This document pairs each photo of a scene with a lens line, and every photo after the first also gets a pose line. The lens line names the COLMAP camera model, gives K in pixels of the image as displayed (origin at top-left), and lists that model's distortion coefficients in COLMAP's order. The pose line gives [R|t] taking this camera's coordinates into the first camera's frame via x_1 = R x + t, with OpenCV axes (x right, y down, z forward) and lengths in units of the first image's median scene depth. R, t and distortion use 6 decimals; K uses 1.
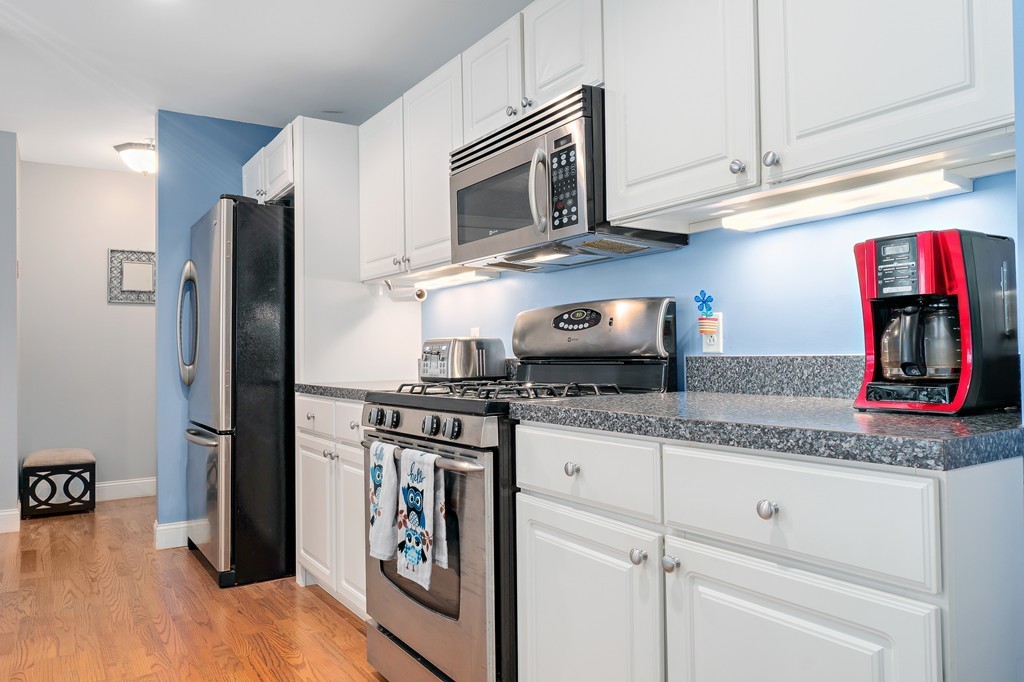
lens RADIAL K [[738.7, 0, 512.0], [0, 738.7, 341.0], [0, 0, 1]] dist [-0.001913, -0.001457]
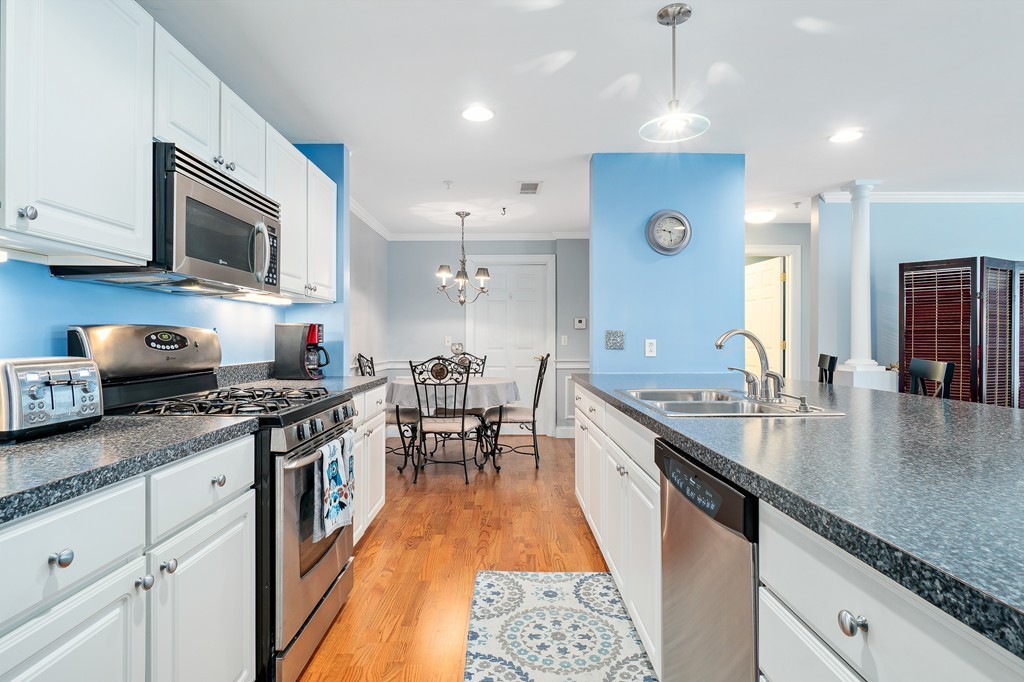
lens RADIAL K [[537.9, 0, 512.0], [0, 537.9, 341.0], [0, 0, 1]] dist [-0.003725, -0.000584]
pose [[-0.852287, 0.012035, 0.522936, -0.673646], [0.000473, 0.999753, -0.022237, -0.008410], [-0.523075, -0.018705, -0.852082, 1.199463]]
